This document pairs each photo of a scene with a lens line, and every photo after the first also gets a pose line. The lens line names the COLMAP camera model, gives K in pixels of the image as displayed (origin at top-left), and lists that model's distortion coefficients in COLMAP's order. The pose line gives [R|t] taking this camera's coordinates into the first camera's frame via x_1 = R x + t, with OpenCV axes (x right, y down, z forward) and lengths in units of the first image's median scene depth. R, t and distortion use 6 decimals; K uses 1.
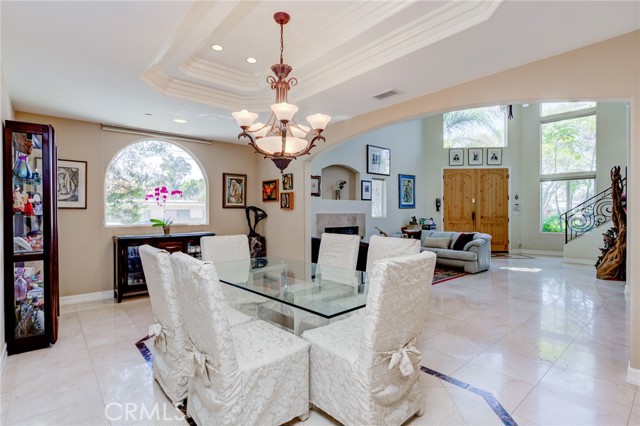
lens RADIAL K [[318.0, 0, 315.6], [0, 318.0, 209.0], [0, 0, 1]] dist [-0.011209, 0.000095]
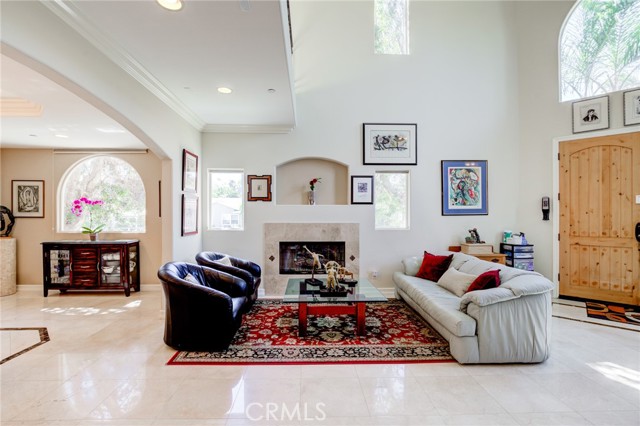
lens RADIAL K [[294.4, 0, 316.2], [0, 294.4, 213.0], [0, 0, 1]] dist [-0.016334, -0.000001]
pose [[0.778936, -0.001986, -0.627100, 0.489027], [0.003772, 0.999992, 0.001518, -0.009915], [0.627092, -0.003548, 0.778938, 0.448470]]
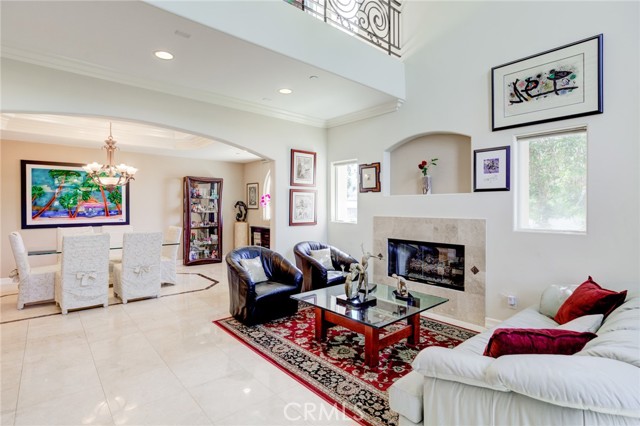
lens RADIAL K [[318.0, 0, 315.6], [0, 318.0, 209.0], [0, 0, 1]] dist [-0.011209, 0.000095]
pose [[0.003869, 0.009351, -0.999949, 0.622158], [0.009323, 0.999912, 0.009387, -0.008847], [0.999949, -0.009359, 0.003782, 0.758534]]
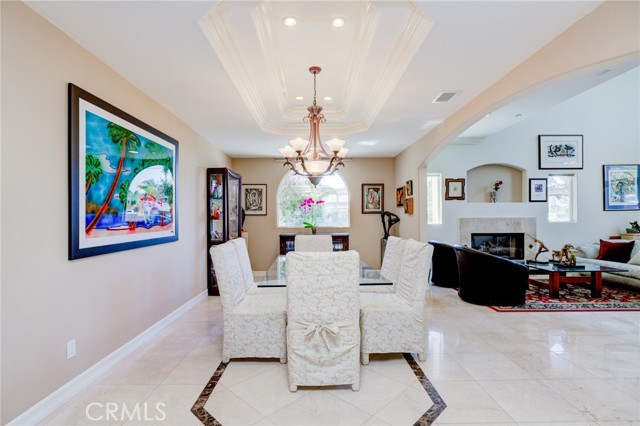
lens RADIAL K [[314.0, 0, 320.0], [0, 314.0, 213.0], [0, 0, 1]] dist [-0.000534, -0.000042]
pose [[0.771792, -0.011790, -0.635766, 0.244812], [0.011030, 0.999926, -0.005153, -0.000386], [0.635780, -0.003035, 0.771864, 0.002093]]
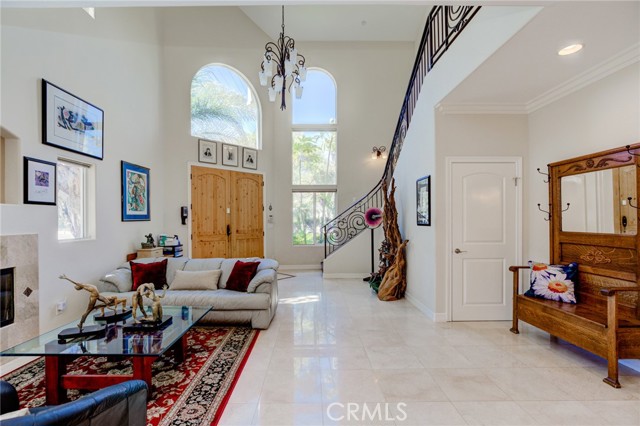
lens RADIAL K [[290.6, 0, 308.4], [0, 290.6, 222.2], [0, 0, 1]] dist [-0.015383, 0.000235]
pose [[0.657151, -0.007529, 0.753721, 0.105317], [-0.003057, 0.999915, 0.012653, -0.009246], [-0.753753, -0.010619, 0.657072, 0.465363]]
